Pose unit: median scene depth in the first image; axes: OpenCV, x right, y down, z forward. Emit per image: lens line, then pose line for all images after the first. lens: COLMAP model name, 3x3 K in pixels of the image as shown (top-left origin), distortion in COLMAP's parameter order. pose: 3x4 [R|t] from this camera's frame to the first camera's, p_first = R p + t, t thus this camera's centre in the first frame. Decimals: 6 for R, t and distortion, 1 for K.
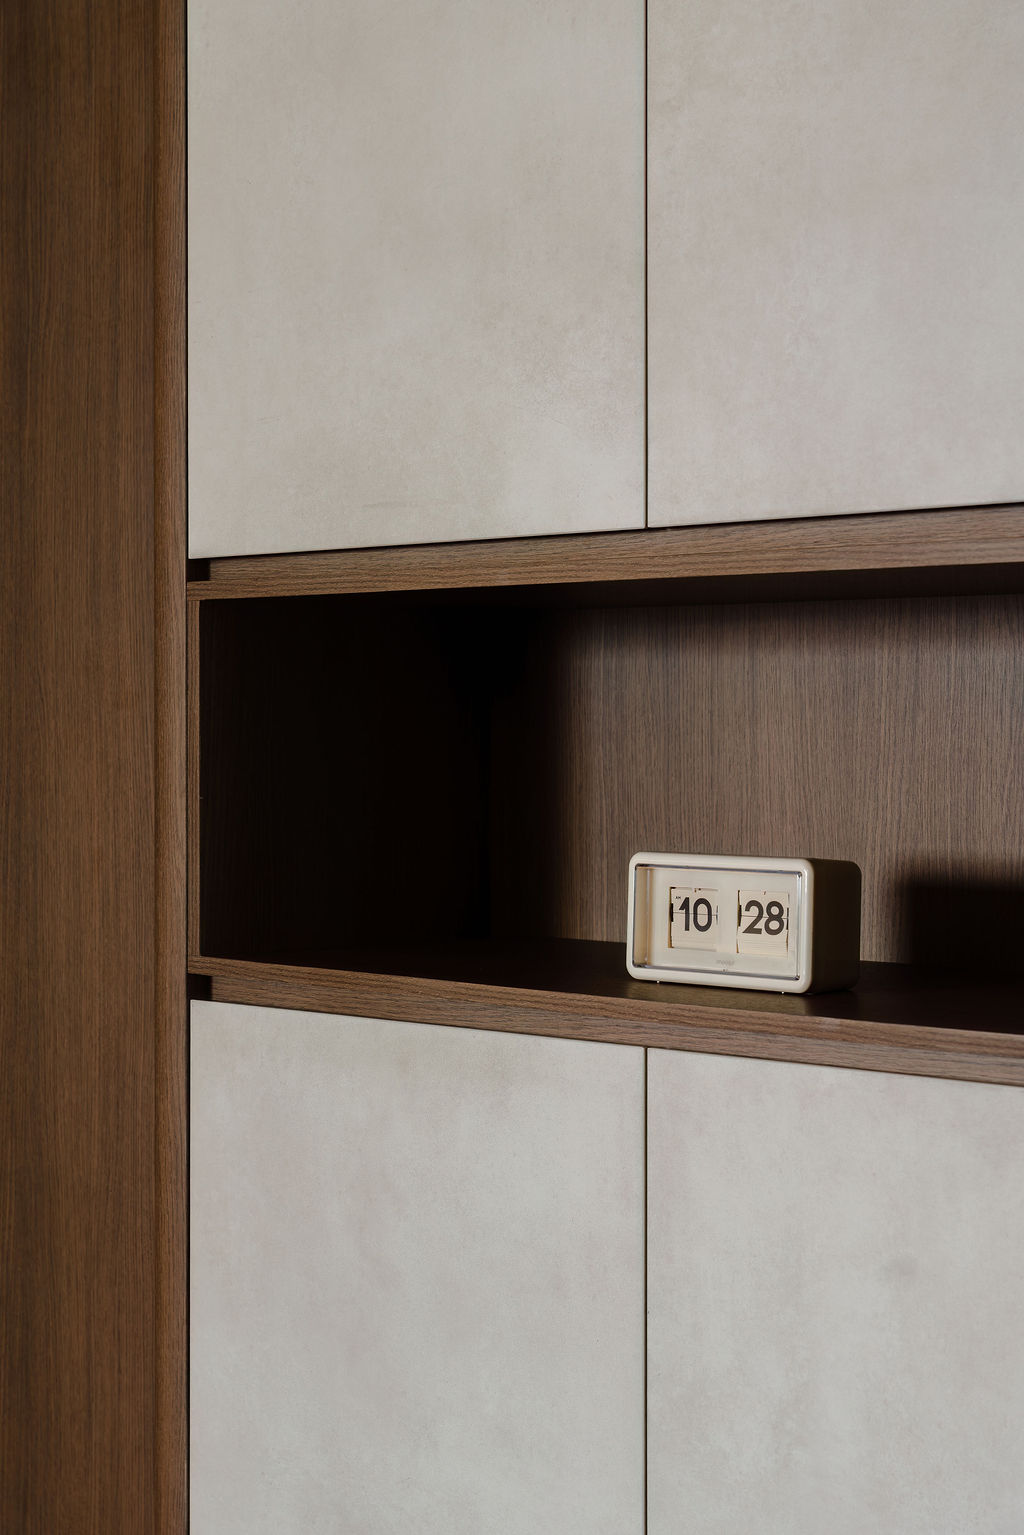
lens RADIAL K [[2767.0, 0, 512.0], [0, 2767.0, 767.5], [0, 0, 1]] dist [0.044230, -0.021952]
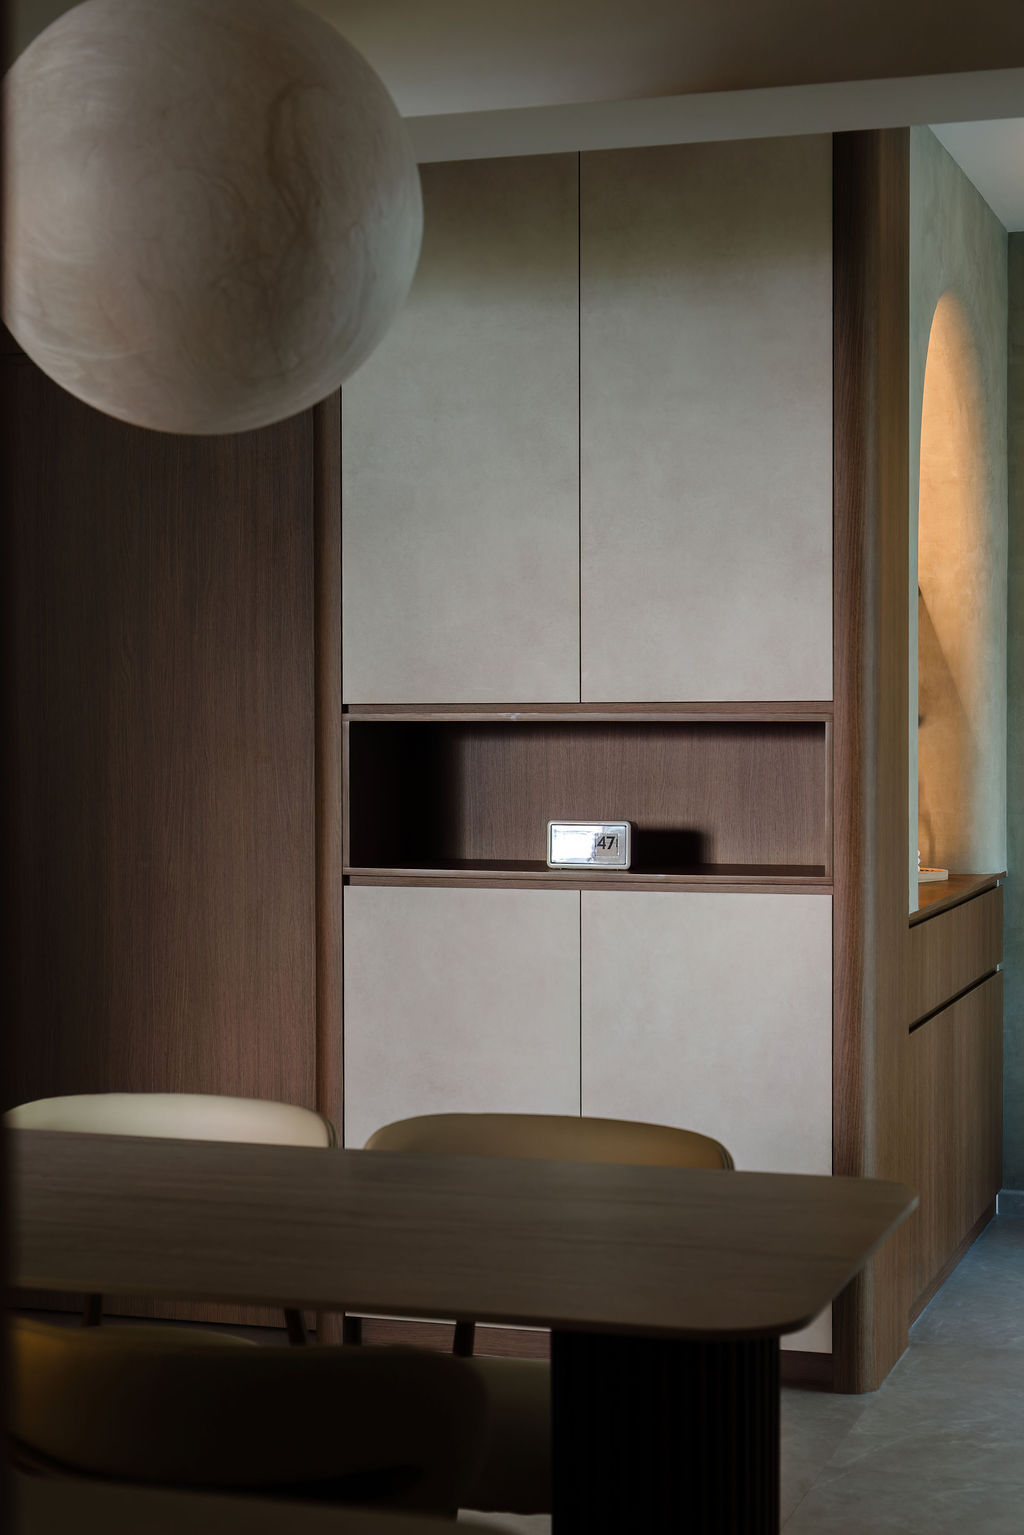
lens RADIAL K [[2610.1, 0, 512.0], [0, 2610.1, 767.5], [0, 0, 1]] dist [-0.001161, 0.049468]
pose [[0.903770, -0.010430, 0.427891, -0.959379], [0.008589, 0.999944, 0.006232, -0.032469], [-0.427932, -0.001957, 0.903809, -1.127479]]
